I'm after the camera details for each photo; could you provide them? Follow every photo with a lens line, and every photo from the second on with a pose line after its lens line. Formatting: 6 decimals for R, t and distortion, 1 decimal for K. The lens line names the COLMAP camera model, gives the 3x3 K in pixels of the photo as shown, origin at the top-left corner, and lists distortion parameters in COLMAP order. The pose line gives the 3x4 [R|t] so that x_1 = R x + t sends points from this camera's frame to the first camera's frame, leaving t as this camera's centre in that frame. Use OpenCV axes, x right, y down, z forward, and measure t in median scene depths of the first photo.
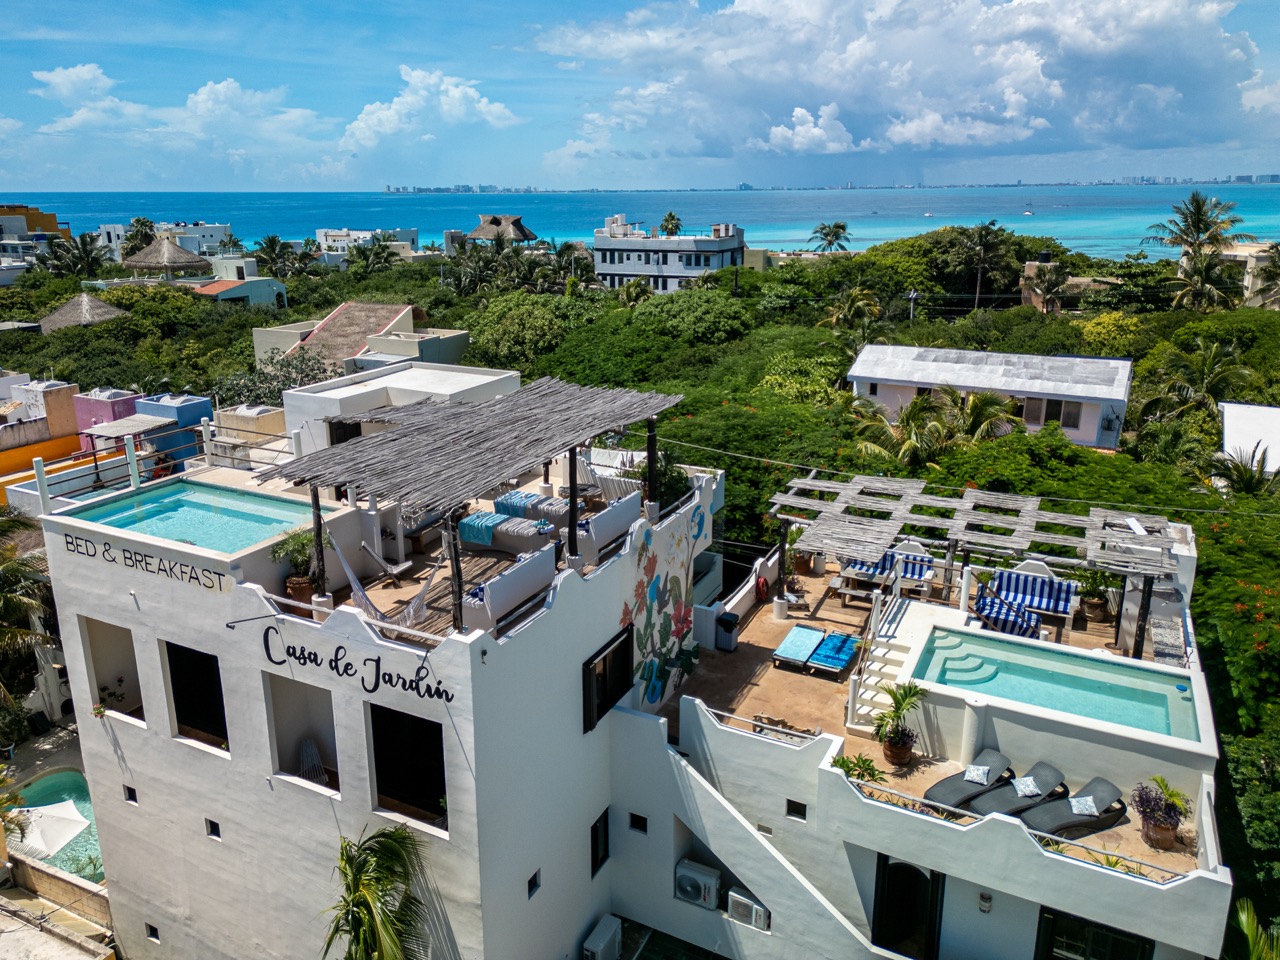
lens RADIAL K [[936.9, 0, 639.4], [0, 936.9, 441.6], [0, 0, 1]] dist [0.005285, 0.002466]
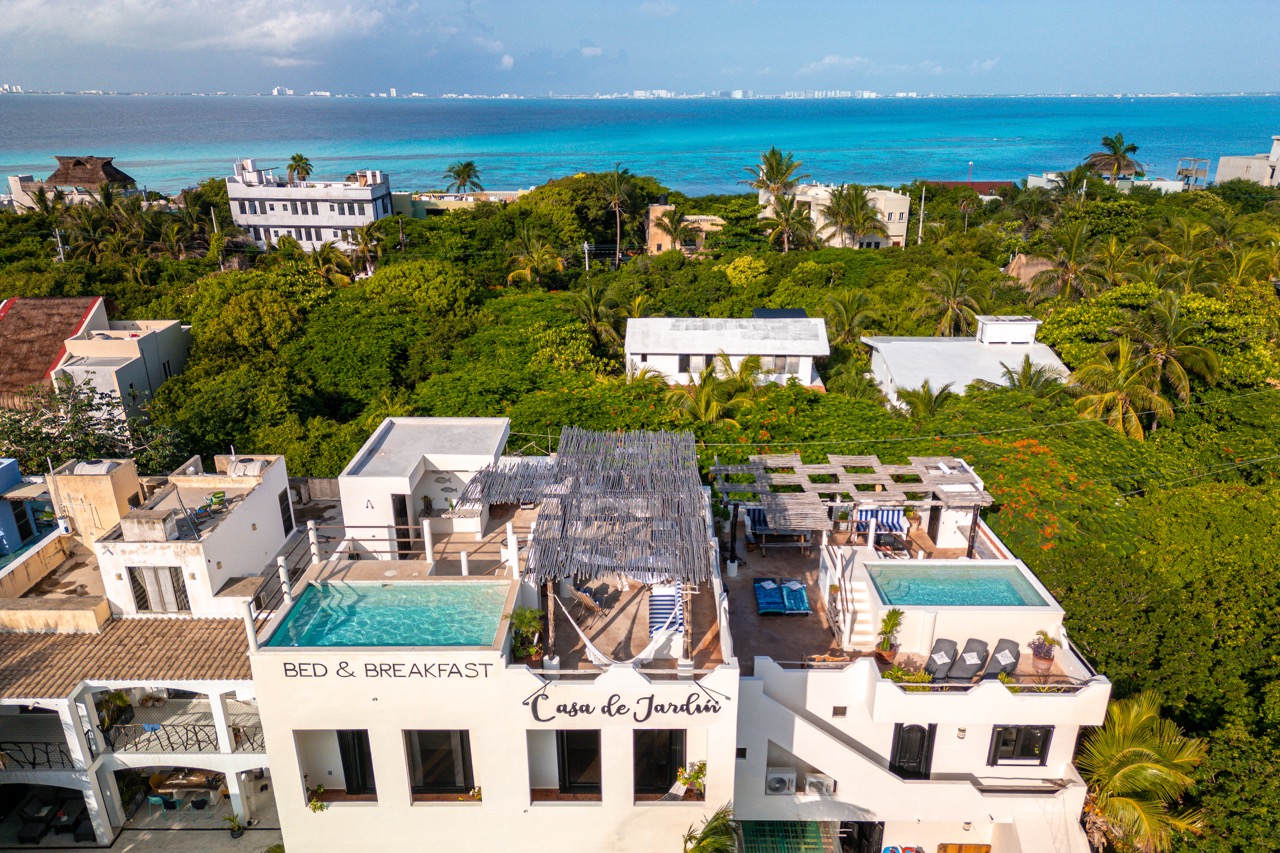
lens RADIAL K [[891.1, 0, 641.1], [0, 891.1, 457.4], [0, 0, 1]] dist [0.039805, -0.001551]
pose [[0.889794, -0.161923, 0.426670, -0.657174], [0.107498, 0.982996, 0.148871, -0.245799], [-0.443521, -0.086598, 0.892071, -0.078121]]
